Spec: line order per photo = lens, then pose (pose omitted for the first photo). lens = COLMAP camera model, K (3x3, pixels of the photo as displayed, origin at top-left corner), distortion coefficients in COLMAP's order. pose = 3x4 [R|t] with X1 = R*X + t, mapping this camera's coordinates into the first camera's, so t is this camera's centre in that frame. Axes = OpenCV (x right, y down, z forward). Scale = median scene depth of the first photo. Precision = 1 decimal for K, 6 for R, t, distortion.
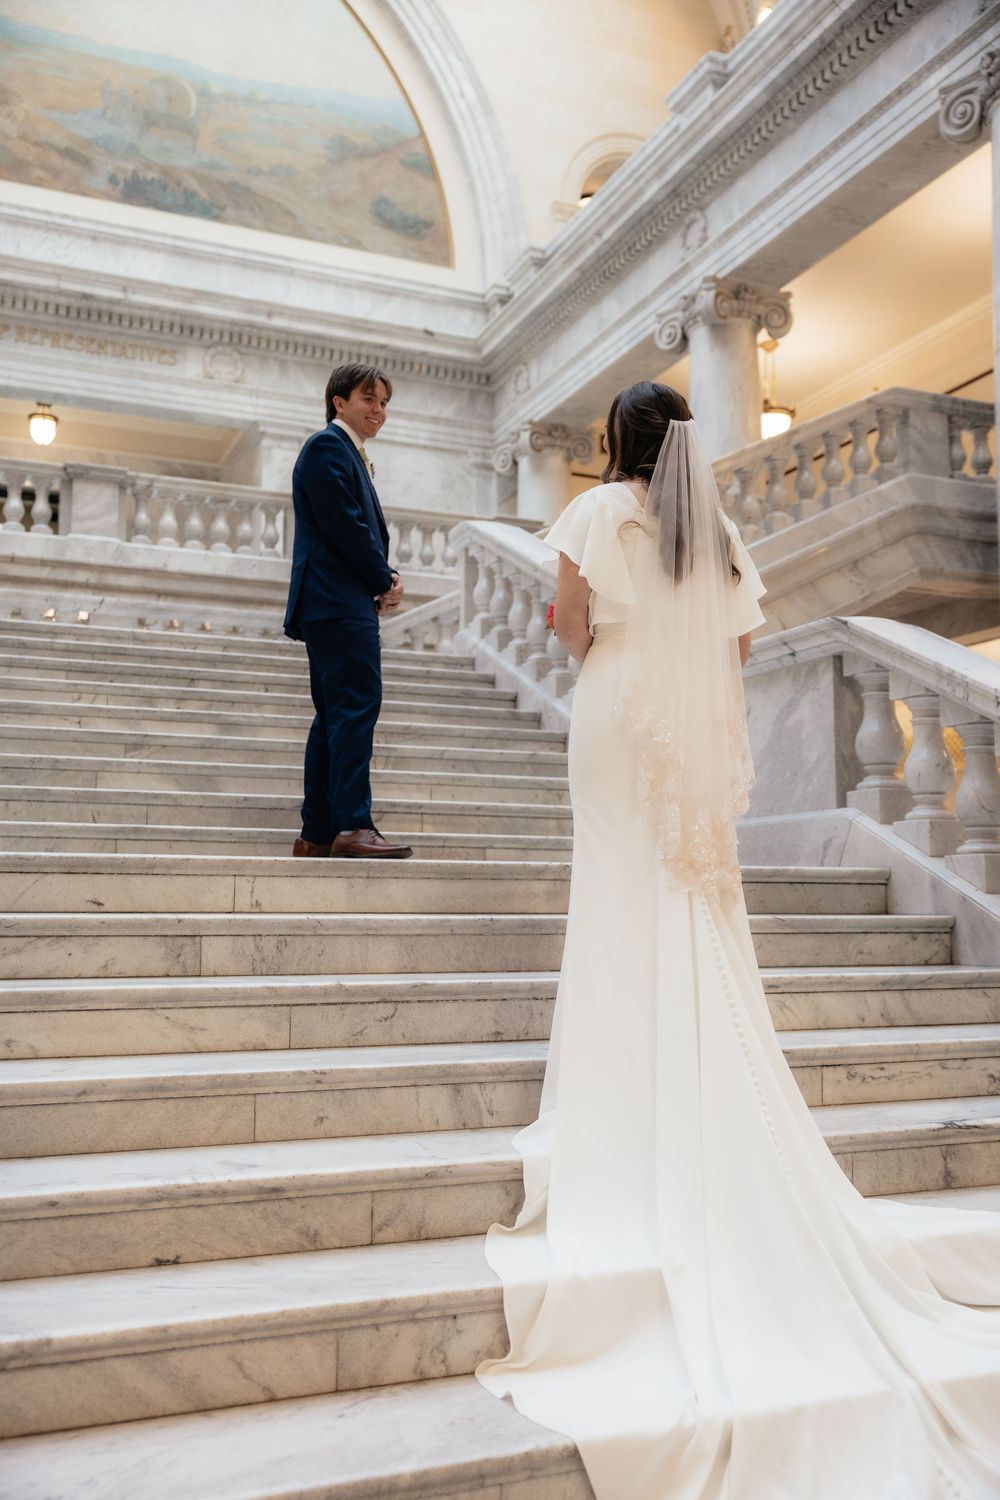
lens RADIAL K [[1363.0, 0, 500.0], [0, 1363.0, 750.0], [0, 0, 1]] dist [0.010151, 0.002488]
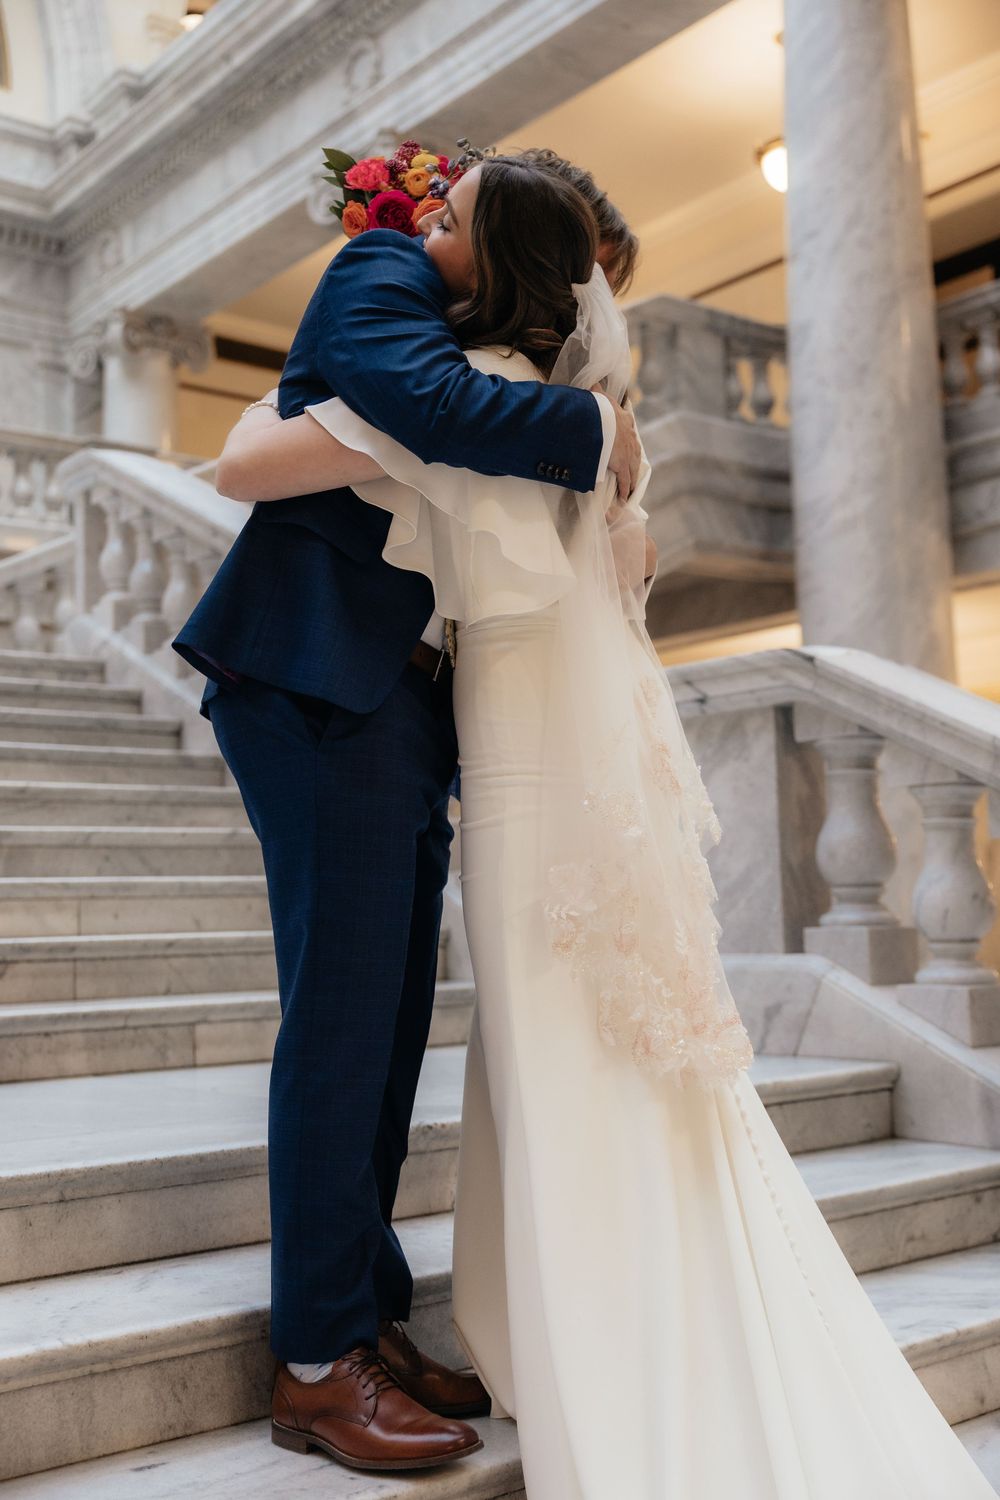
lens RADIAL K [[1668.1, 0, 505.0], [0, 1668.1, 754.3], [0, 0, 1]] dist [0.005294, 0.009251]
pose [[0.963103, -0.001515, 0.269128, -0.033927], [-0.002447, 0.999894, 0.014386, -0.024473], [-0.269121, -0.014514, 0.962997, 0.124719]]
